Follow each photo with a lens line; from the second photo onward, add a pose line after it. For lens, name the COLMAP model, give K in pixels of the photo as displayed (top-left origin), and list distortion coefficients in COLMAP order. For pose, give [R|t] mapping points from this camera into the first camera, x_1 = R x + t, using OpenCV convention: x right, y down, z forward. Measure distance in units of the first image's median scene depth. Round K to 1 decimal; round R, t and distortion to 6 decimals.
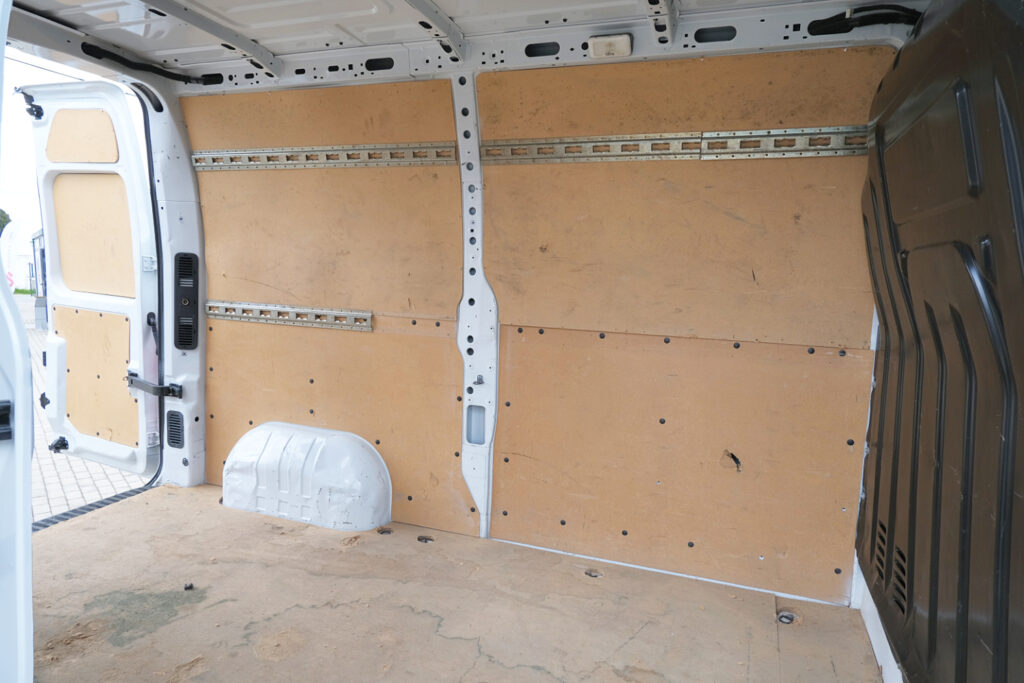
lens RADIAL K [[654.8, 0, 512.0], [0, 654.8, 341.5], [0, 0, 1]] dist [0.000416, 0.001043]
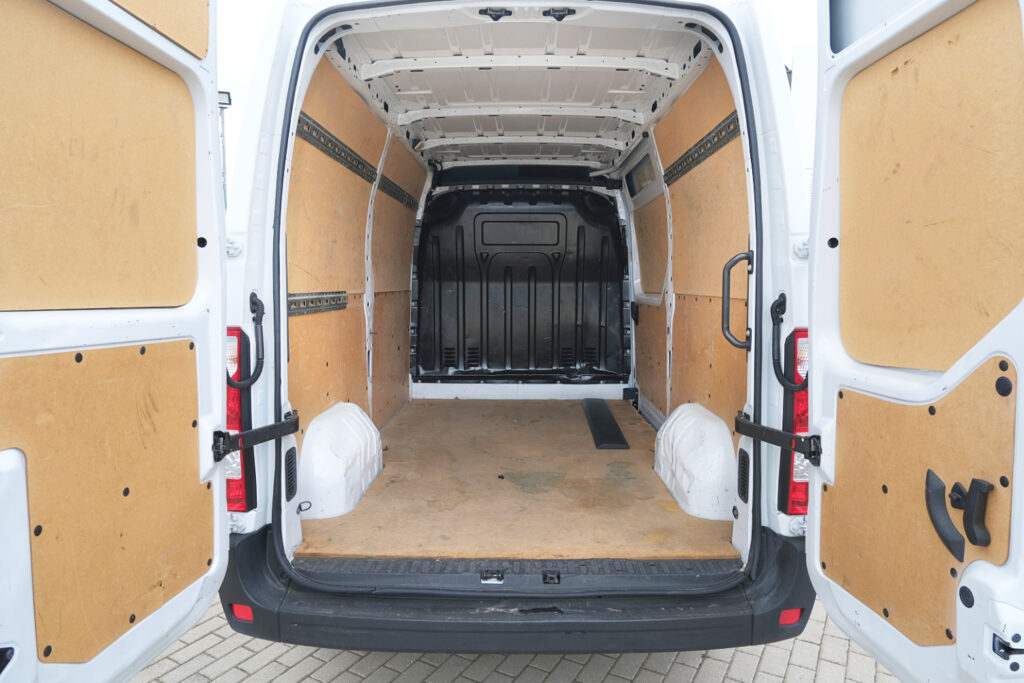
lens RADIAL K [[654.8, 0, 512.0], [0, 654.8, 341.5], [0, 0, 1]] dist [0.000416, 0.001043]
pose [[-0.358211, -0.125080, 0.925224, -1.540142], [0.084797, 0.982531, 0.165658, -0.138643], [-0.929782, 0.137797, -0.341346, 1.215860]]
